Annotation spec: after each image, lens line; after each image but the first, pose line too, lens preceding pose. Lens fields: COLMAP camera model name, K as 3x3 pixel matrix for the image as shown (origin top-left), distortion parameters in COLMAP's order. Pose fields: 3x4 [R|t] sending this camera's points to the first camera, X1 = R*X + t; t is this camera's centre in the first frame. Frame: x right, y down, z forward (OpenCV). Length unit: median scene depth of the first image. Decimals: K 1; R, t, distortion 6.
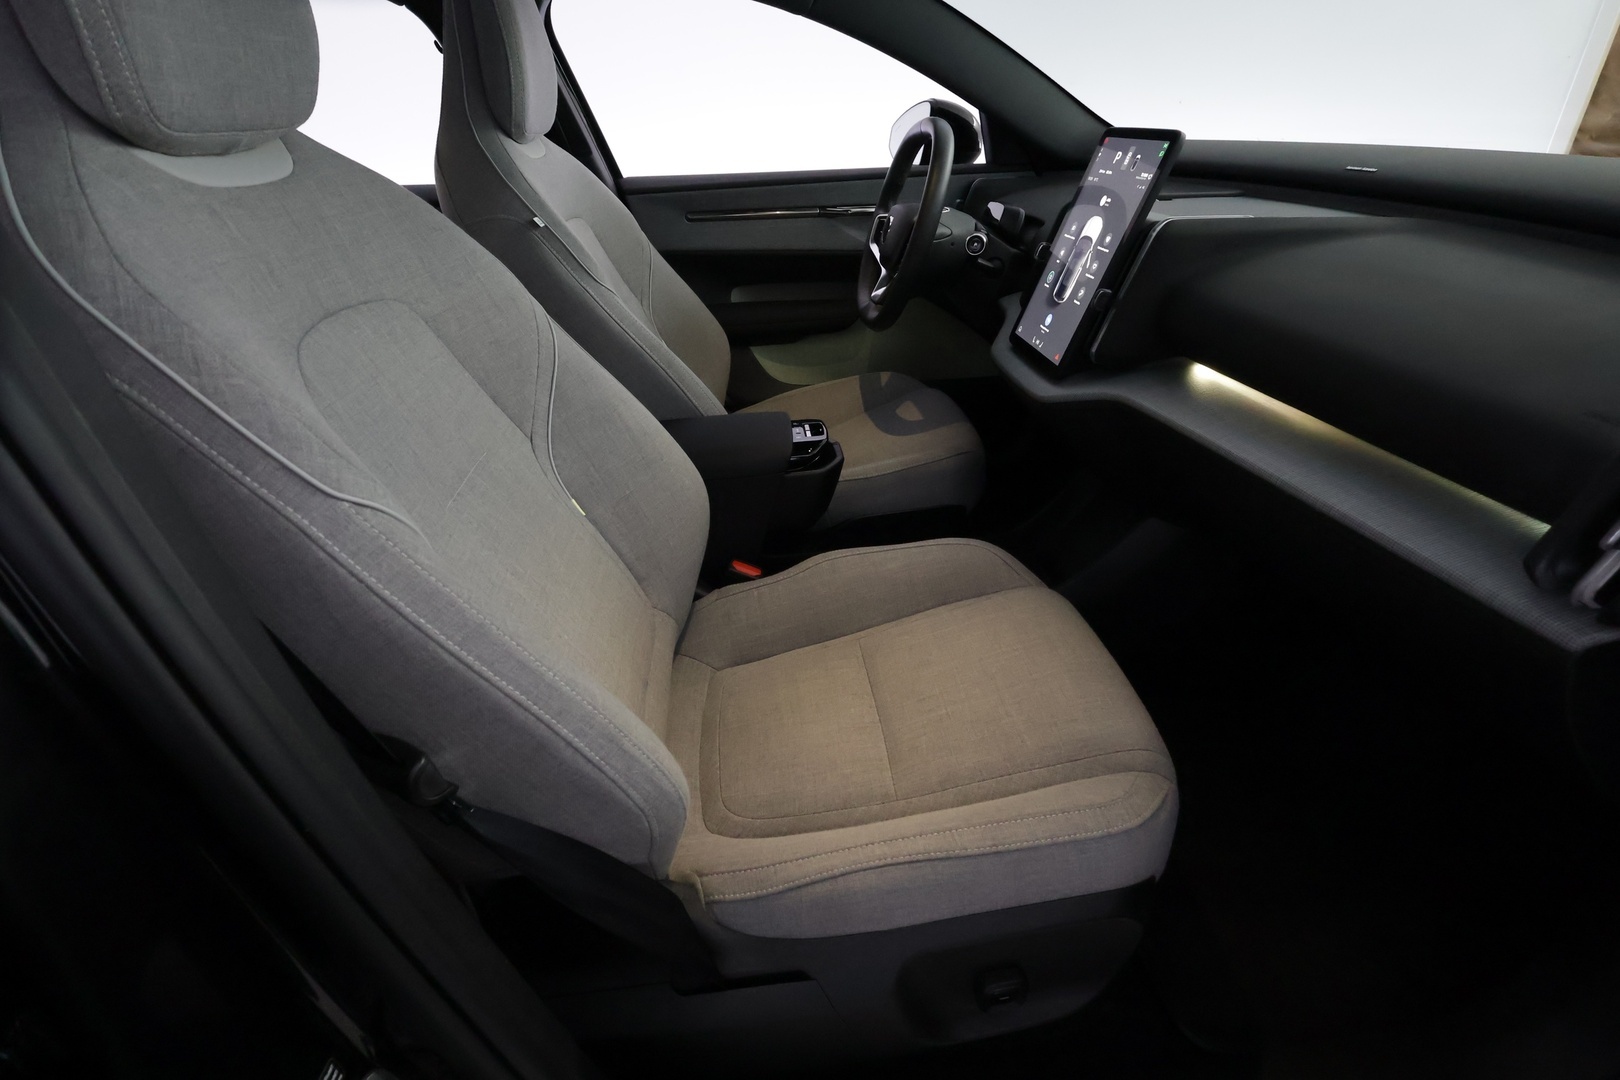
lens RADIAL K [[726.4, 0, 803.0], [0, 726.4, 548.4], [0, 0, 1]] dist [0.000216, 0.001267]
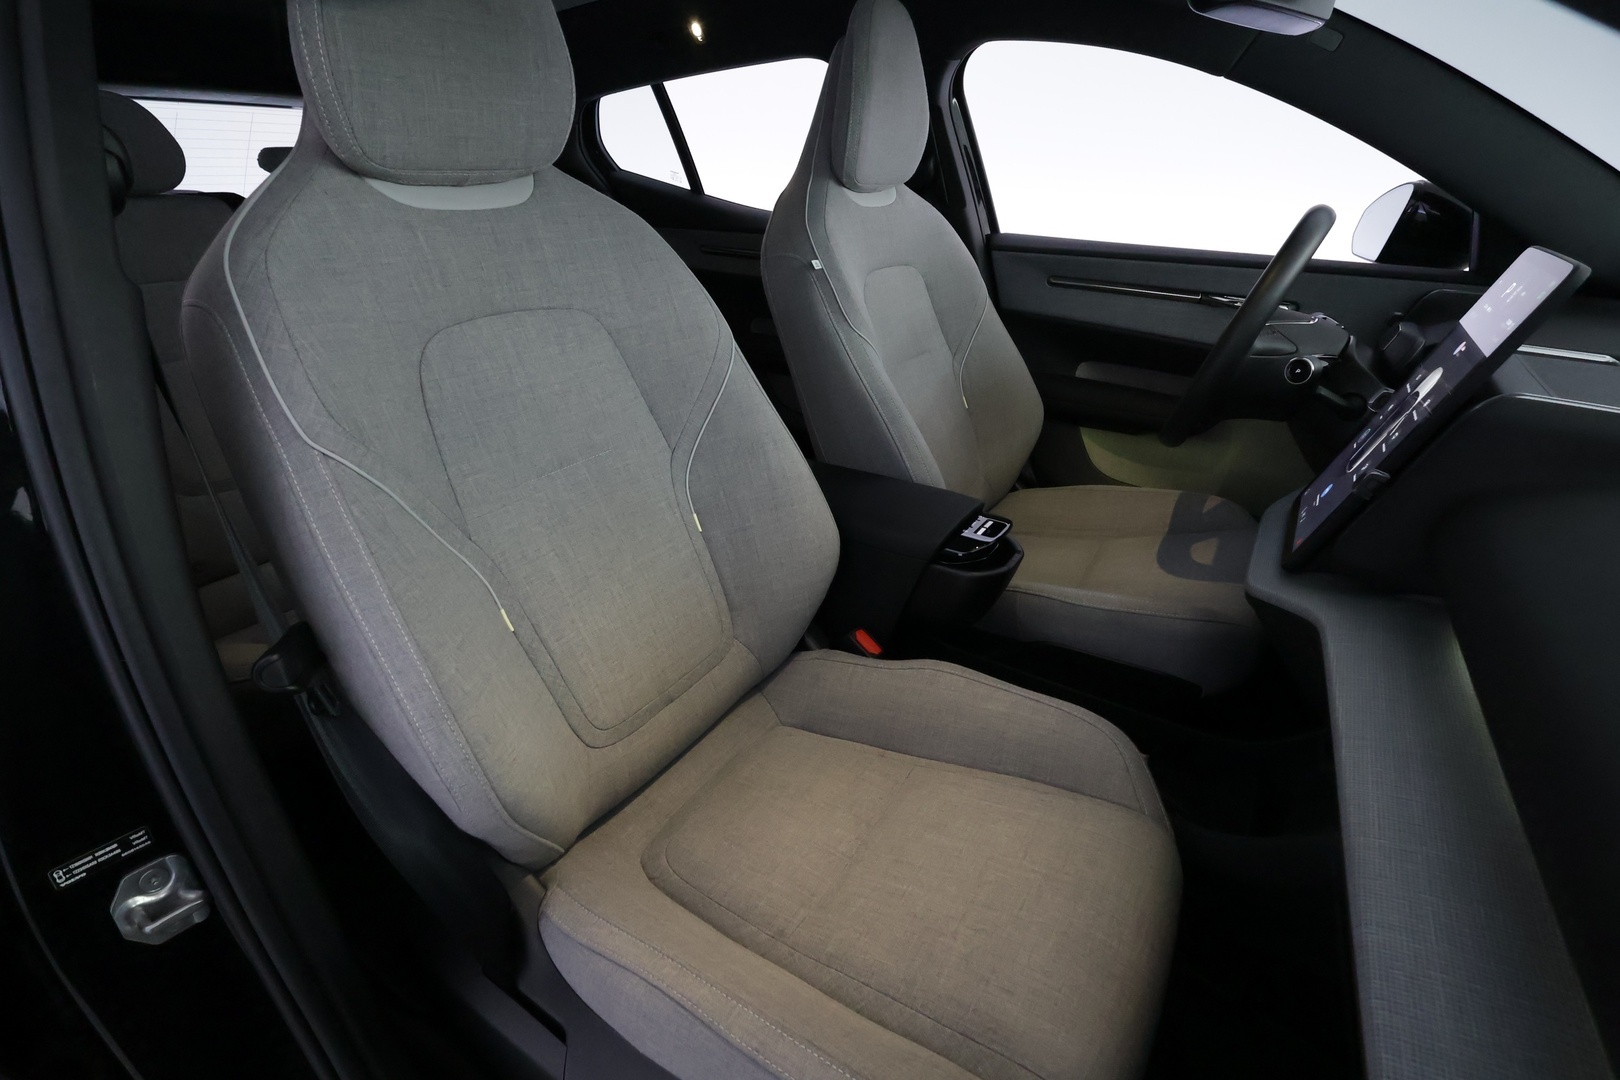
lens RADIAL K [[726.4, 0, 803.0], [0, 726.4, 548.4], [0, 0, 1]] dist [0.000216, 0.001267]
pose [[0.791342, 0.336782, -0.510250, 0.366509], [-0.360439, 0.931126, 0.055572, -0.133455], [0.493823, 0.139938, 0.858229, 0.154443]]
